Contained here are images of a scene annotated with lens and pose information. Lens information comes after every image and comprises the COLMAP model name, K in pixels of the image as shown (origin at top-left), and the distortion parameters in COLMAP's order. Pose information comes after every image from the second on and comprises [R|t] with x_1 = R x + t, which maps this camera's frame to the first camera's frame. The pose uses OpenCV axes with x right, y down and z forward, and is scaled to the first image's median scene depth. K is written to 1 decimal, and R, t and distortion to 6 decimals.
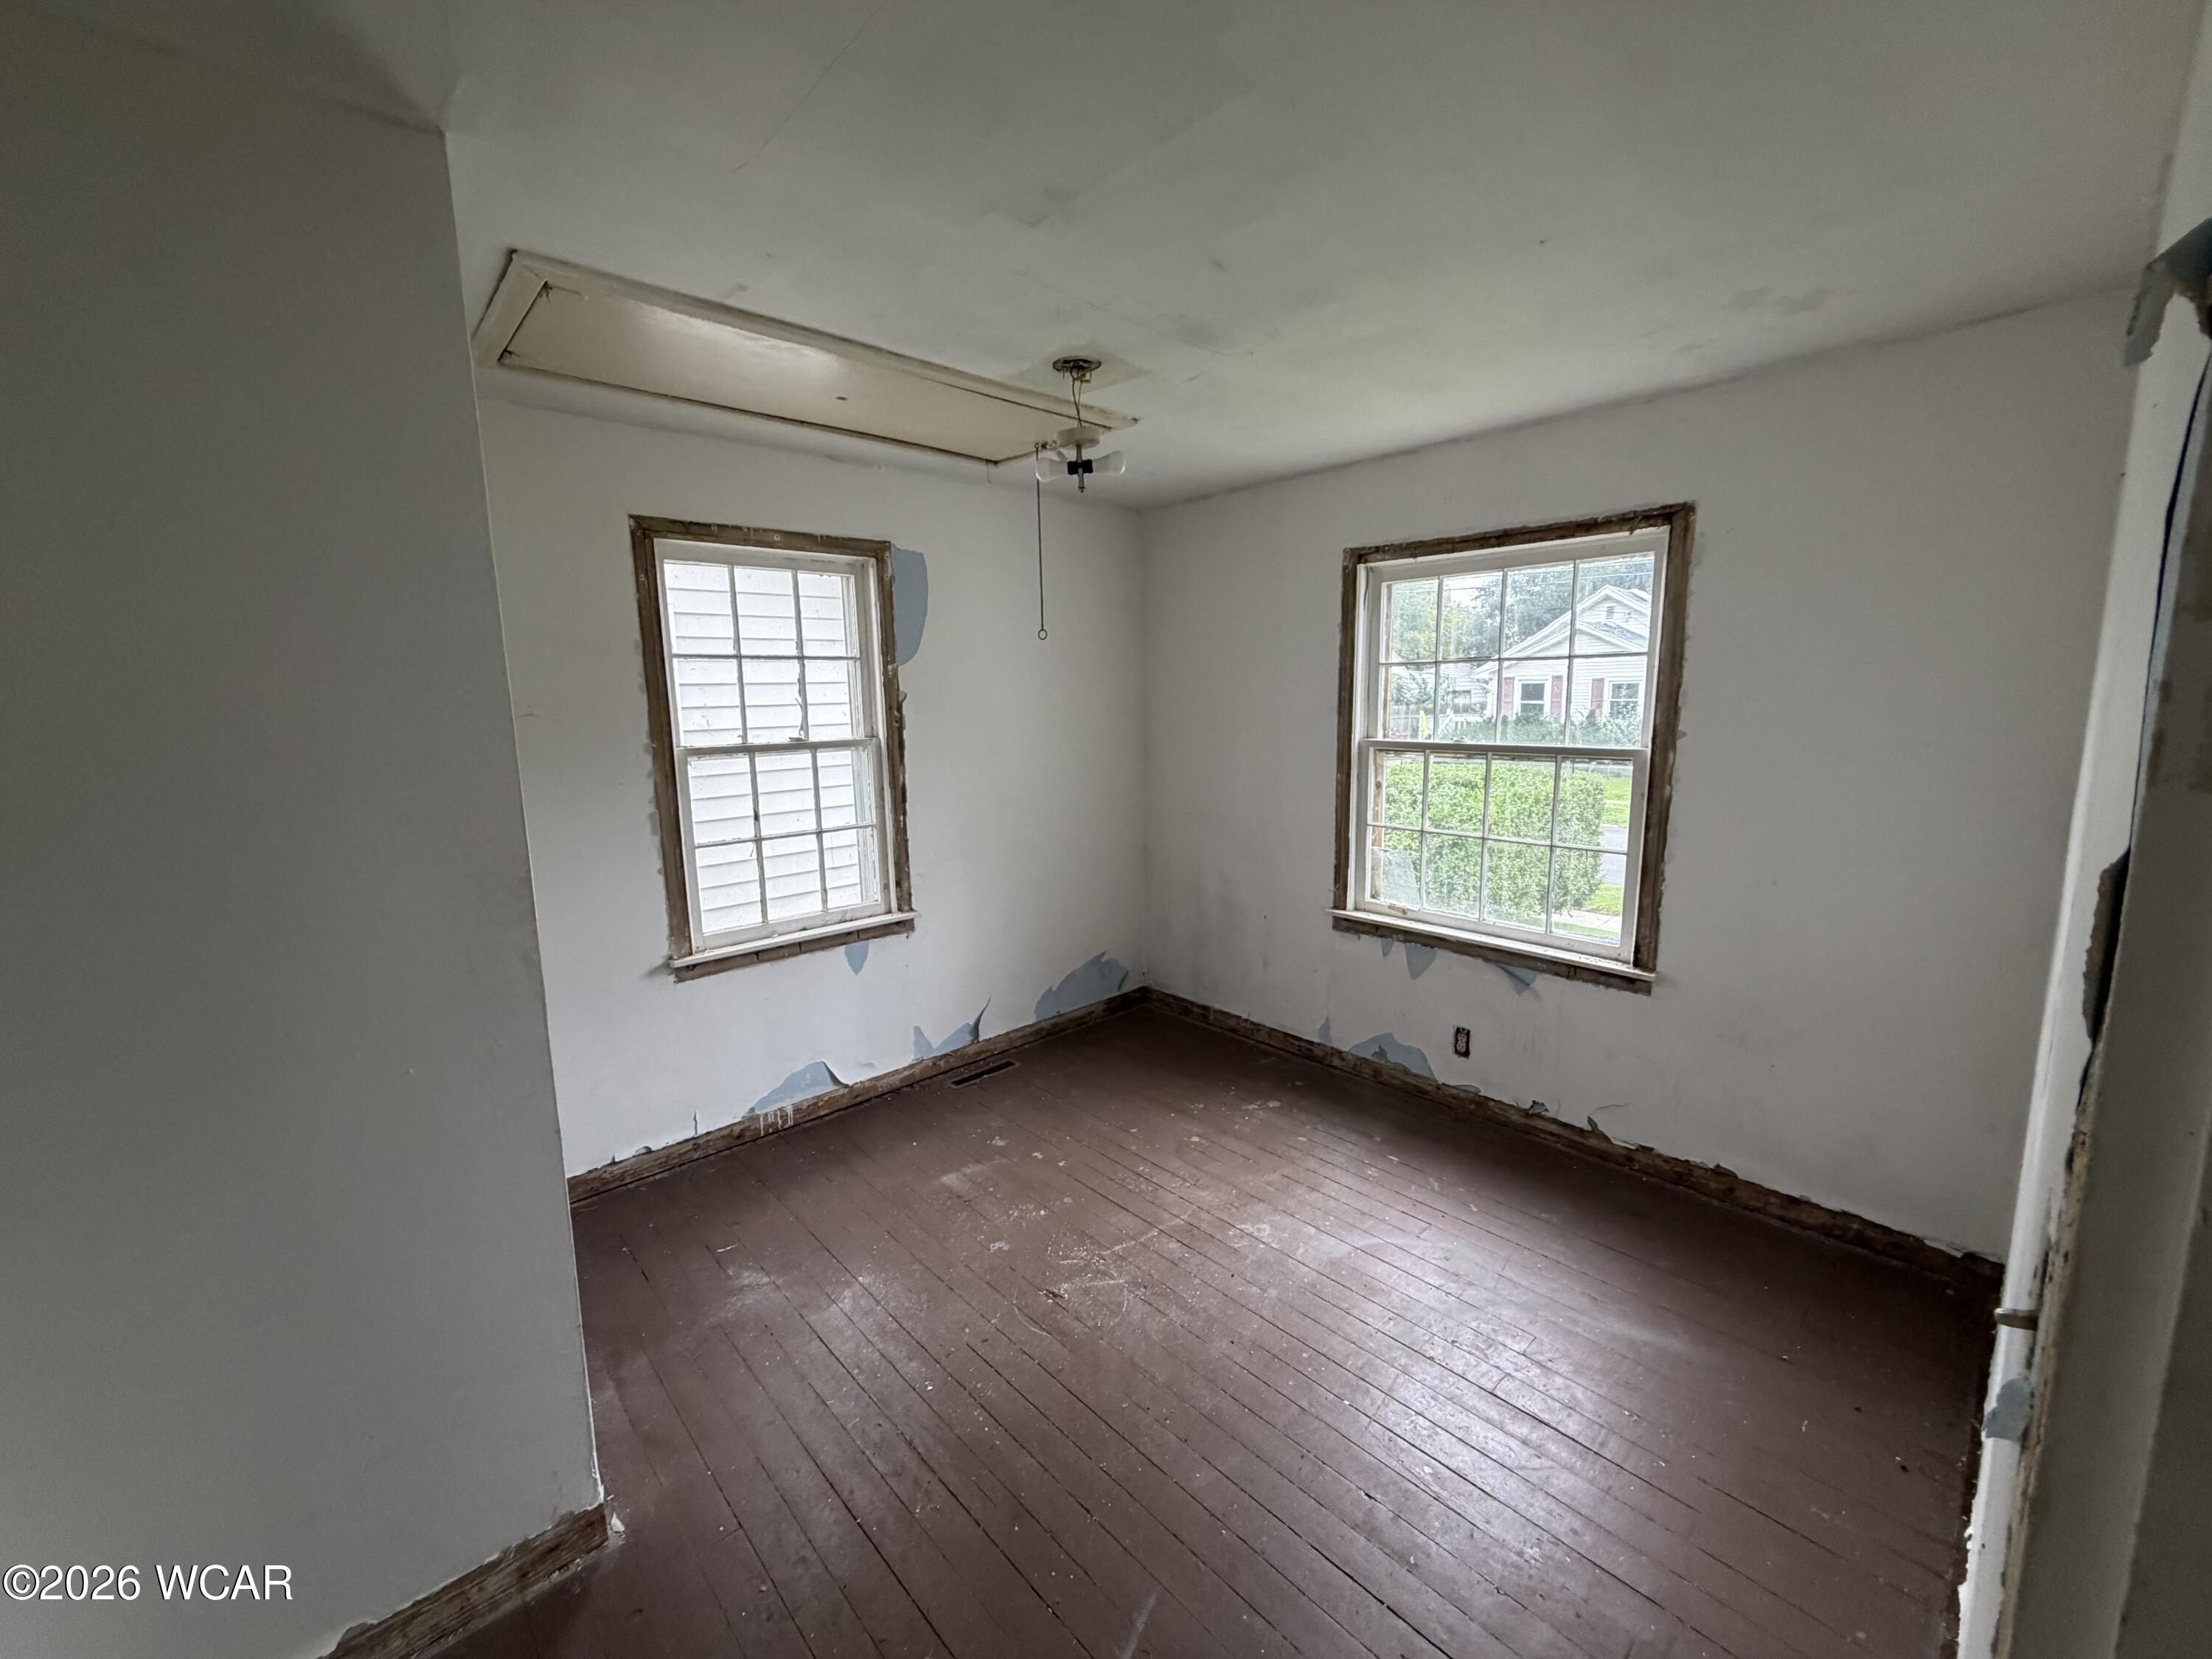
lens RADIAL K [[876.9, 0, 1103.9], [0, 876.9, 832.7], [0, 0, 1]] dist [-0.000235, 0.000382]
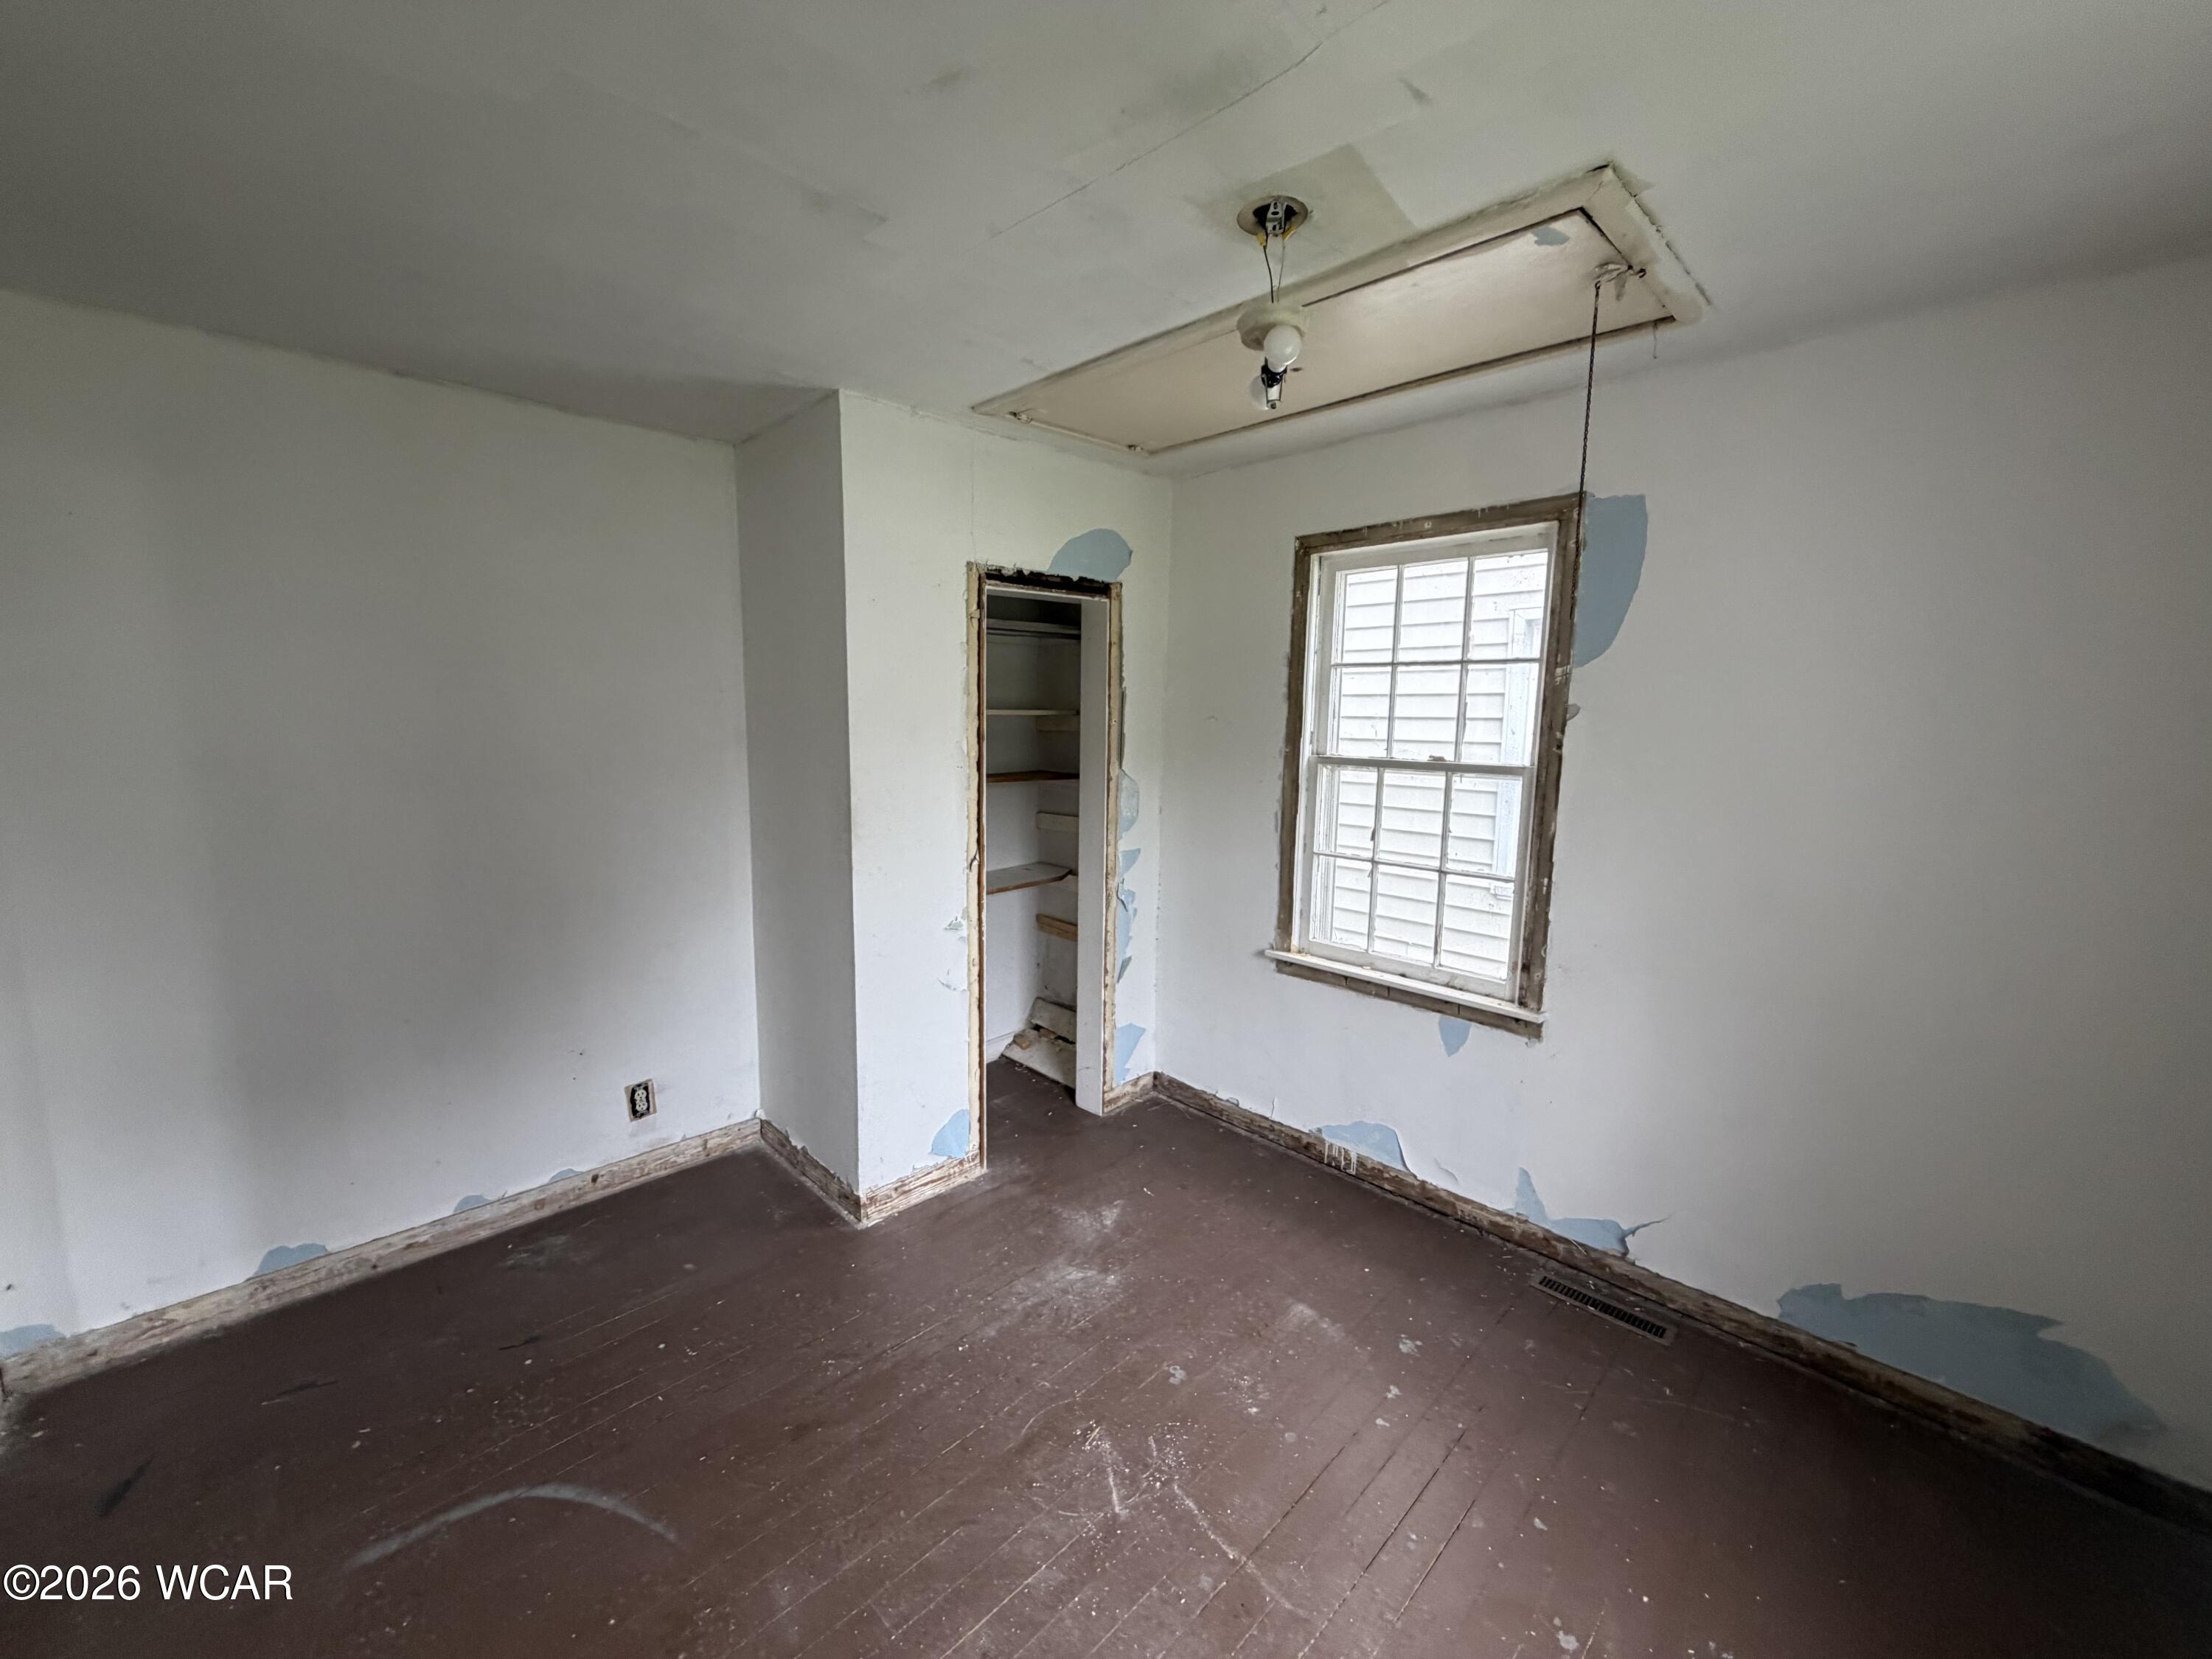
lens RADIAL K [[876.9, 0, 1101.6], [0, 876.9, 832.0], [0, 0, 1]] dist [-0.000235, 0.000382]
pose [[0.042168, 0.160038, -0.986210, 0.497838], [-0.167747, 0.974210, 0.150918, -0.113224], [0.984928, 0.159070, 0.067927, 0.646647]]
